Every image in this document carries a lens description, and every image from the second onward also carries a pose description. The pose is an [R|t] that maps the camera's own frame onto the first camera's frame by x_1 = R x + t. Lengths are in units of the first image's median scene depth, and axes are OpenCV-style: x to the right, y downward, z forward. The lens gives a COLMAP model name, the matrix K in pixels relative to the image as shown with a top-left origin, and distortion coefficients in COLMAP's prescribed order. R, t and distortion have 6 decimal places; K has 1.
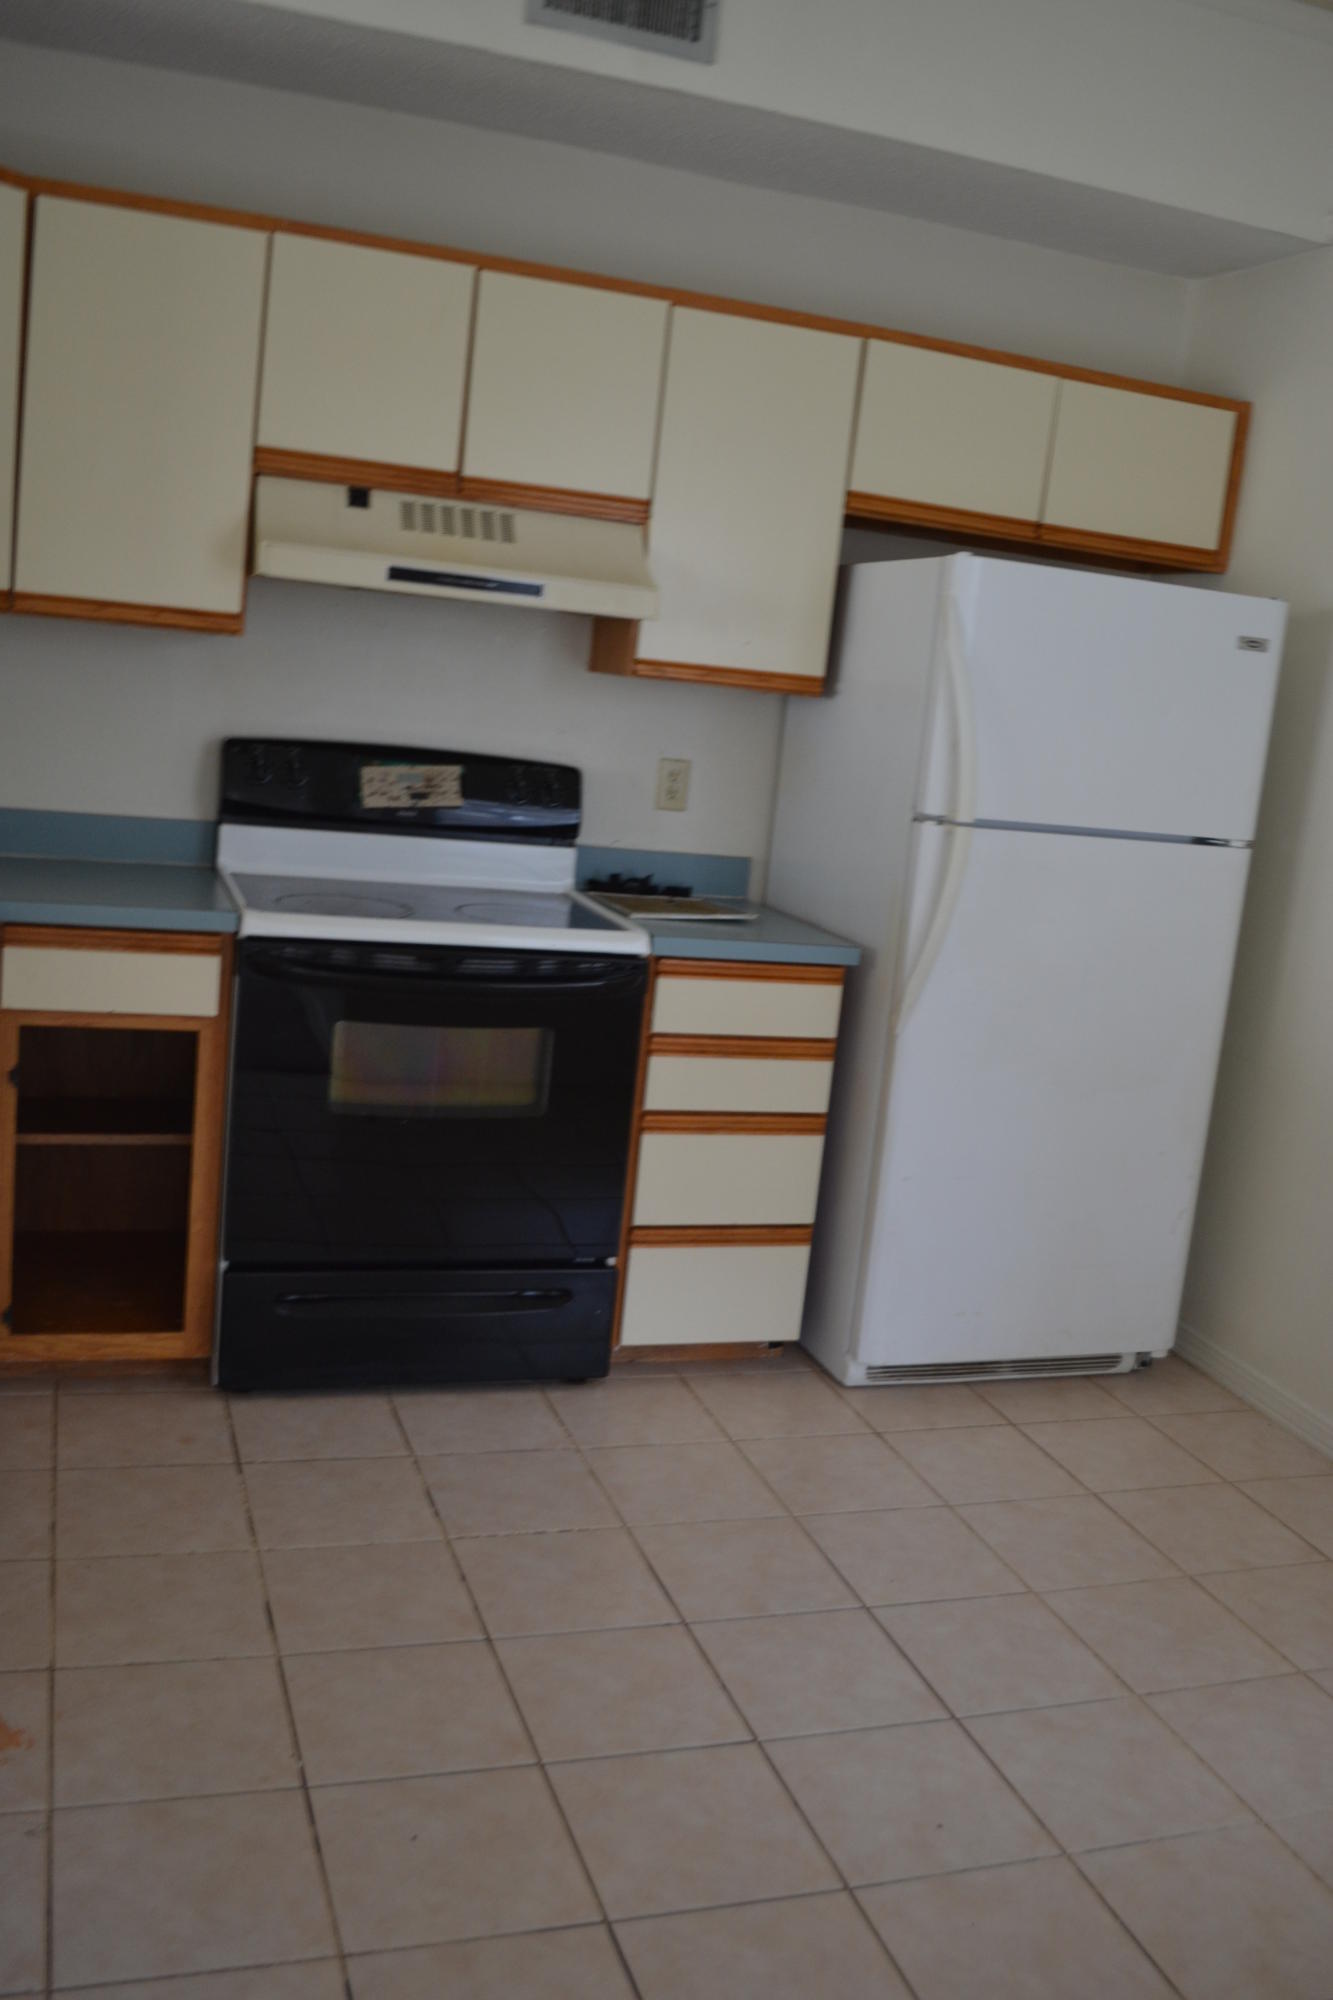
lens RADIAL K [[1723.6, 0, 666.5], [0, 1723.6, 1000.0], [0, 0, 1]] dist [-0.081412, 0.012797]
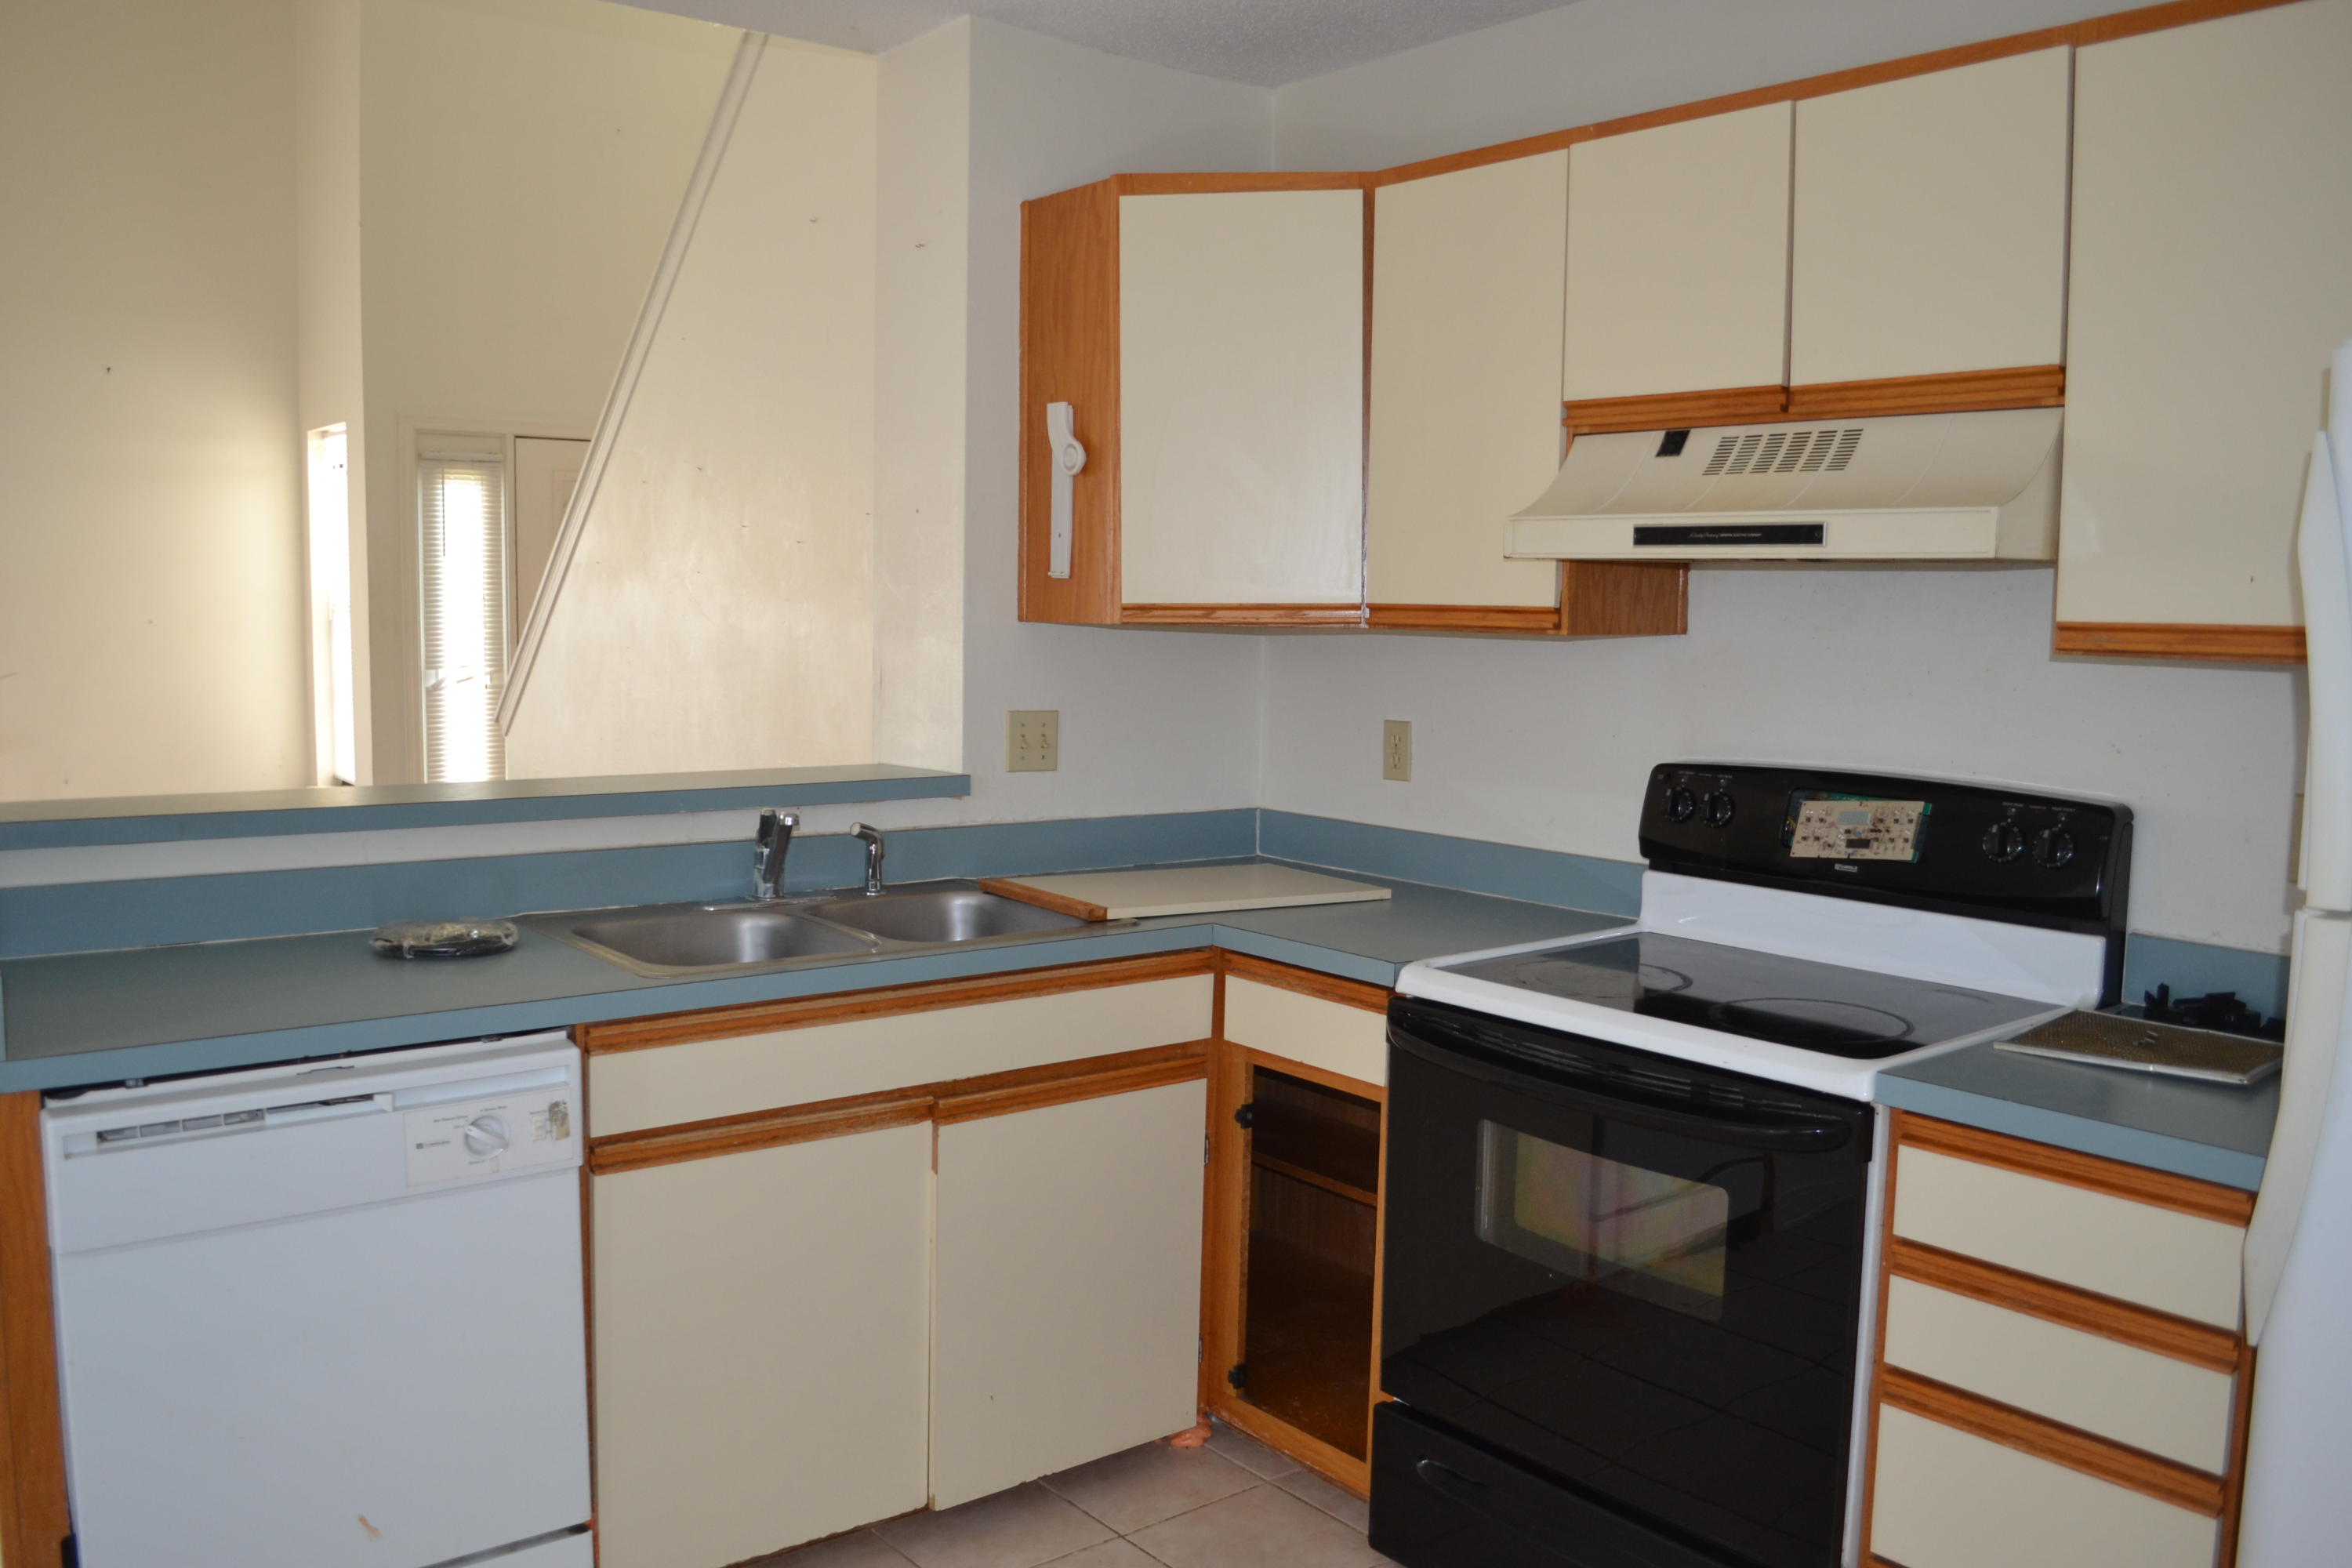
lens RADIAL K [[1916.3, 0, 1150.5], [0, 1916.3, 782.7], [0, 0, 1]] dist [-0.083123, 0.010480]
pose [[0.331357, -0.008312, -0.943469, 0.525783], [-0.154034, 0.986069, -0.062786, -0.055164], [0.930847, 0.166131, 0.325461, 0.521869]]
